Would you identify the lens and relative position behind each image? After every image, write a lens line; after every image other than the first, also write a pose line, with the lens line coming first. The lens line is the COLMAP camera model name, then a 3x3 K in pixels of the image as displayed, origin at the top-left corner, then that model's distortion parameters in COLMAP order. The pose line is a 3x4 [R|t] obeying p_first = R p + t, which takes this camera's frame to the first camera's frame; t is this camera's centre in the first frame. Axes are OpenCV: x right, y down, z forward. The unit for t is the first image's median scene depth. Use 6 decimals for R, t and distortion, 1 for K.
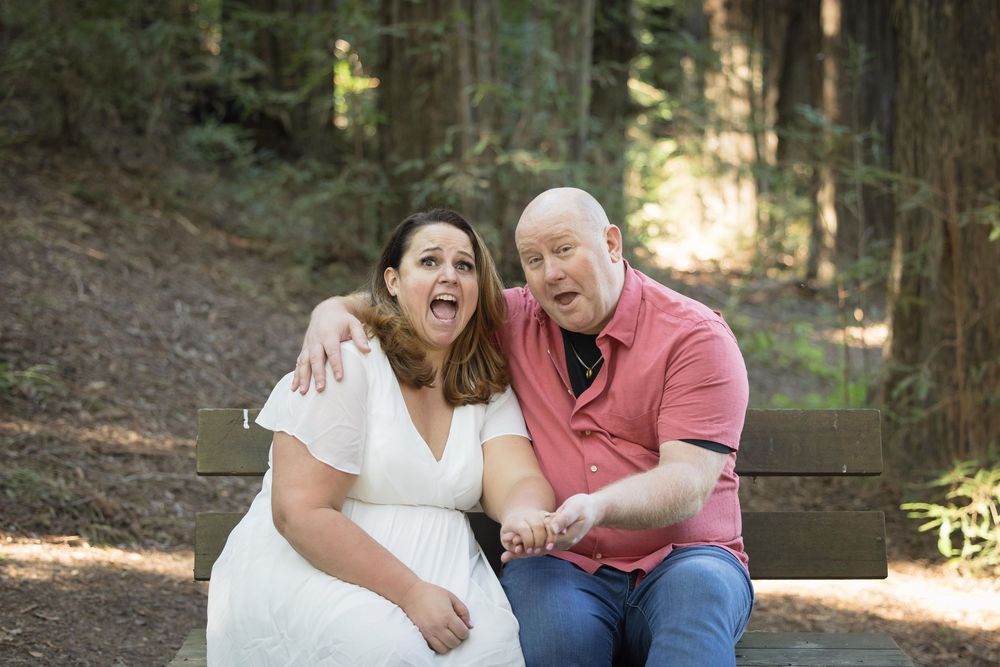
lens RADIAL K [[2333.5, 0, 500.0], [0, 2333.5, 333.5], [0, 0, 1]] dist [0.370024, 0.022237]
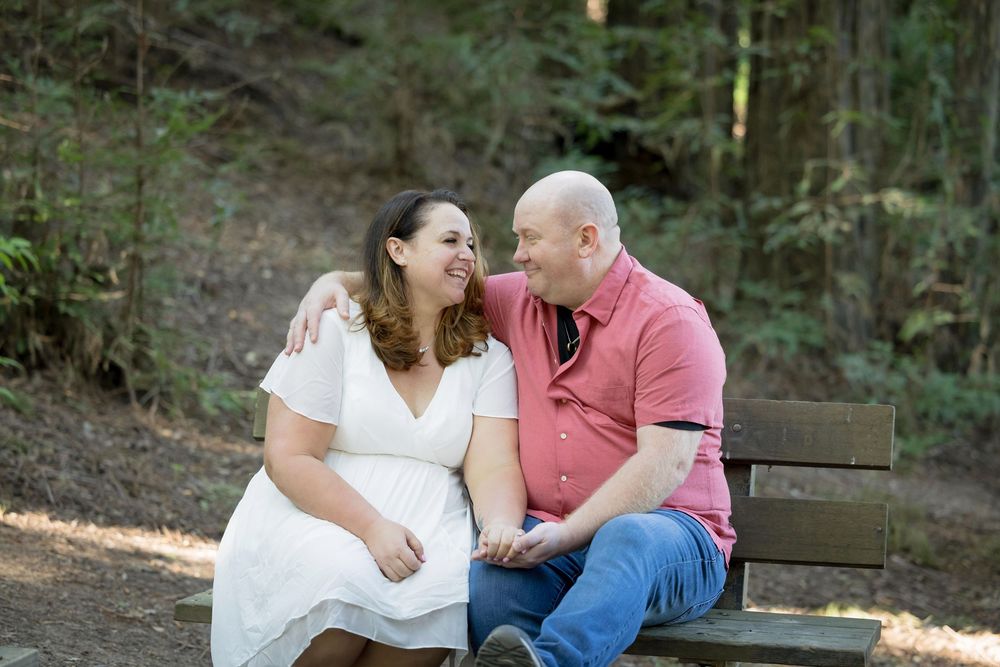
lens RADIAL K [[3014.4, 0, 500.0], [0, 3014.4, 333.5], [0, 0, 1]] dist [0.255221, 2.255283]
pose [[0.980359, 0.037567, -0.193612, 0.249204], [-0.044823, 0.998442, -0.033229, 0.052669], [0.192062, 0.041255, 0.980515, -0.339341]]
